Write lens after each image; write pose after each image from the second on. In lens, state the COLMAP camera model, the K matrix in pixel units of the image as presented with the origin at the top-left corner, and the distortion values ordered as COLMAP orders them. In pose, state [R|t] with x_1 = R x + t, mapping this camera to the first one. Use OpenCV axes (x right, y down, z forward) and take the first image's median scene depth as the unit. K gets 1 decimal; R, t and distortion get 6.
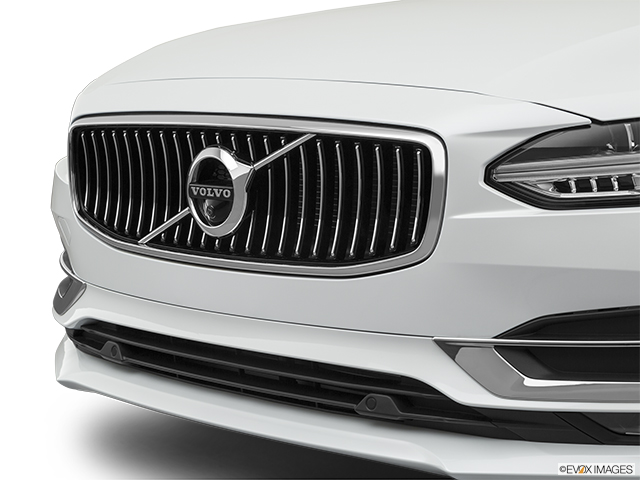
lens RADIAL K [[1854.9, 0, 314.2], [0, 1854.9, 234.8], [0, 0, 1]] dist [0.283268, 0.000000]
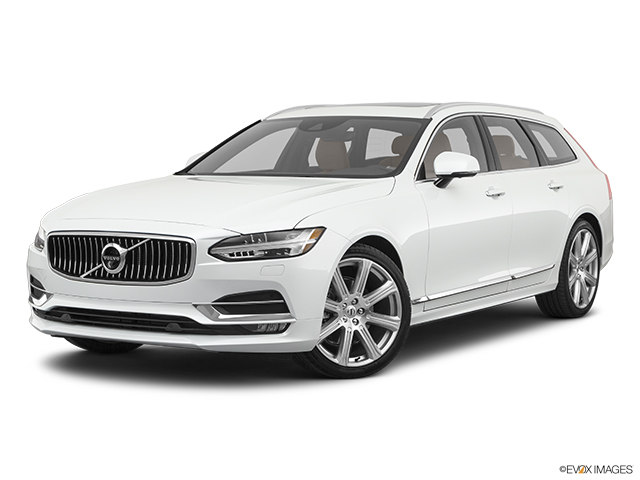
lens RADIAL K [[1376.2, 0, 315.7], [0, 1376.2, 242.0], [0, 0, 1]] dist [0.336443, 0.000000]
pose [[0.973608, -0.011389, 0.227940, -0.249177], [0.020316, 0.999114, -0.036856, 0.039733], [-0.227319, 0.040514, 0.972977, -1.251903]]
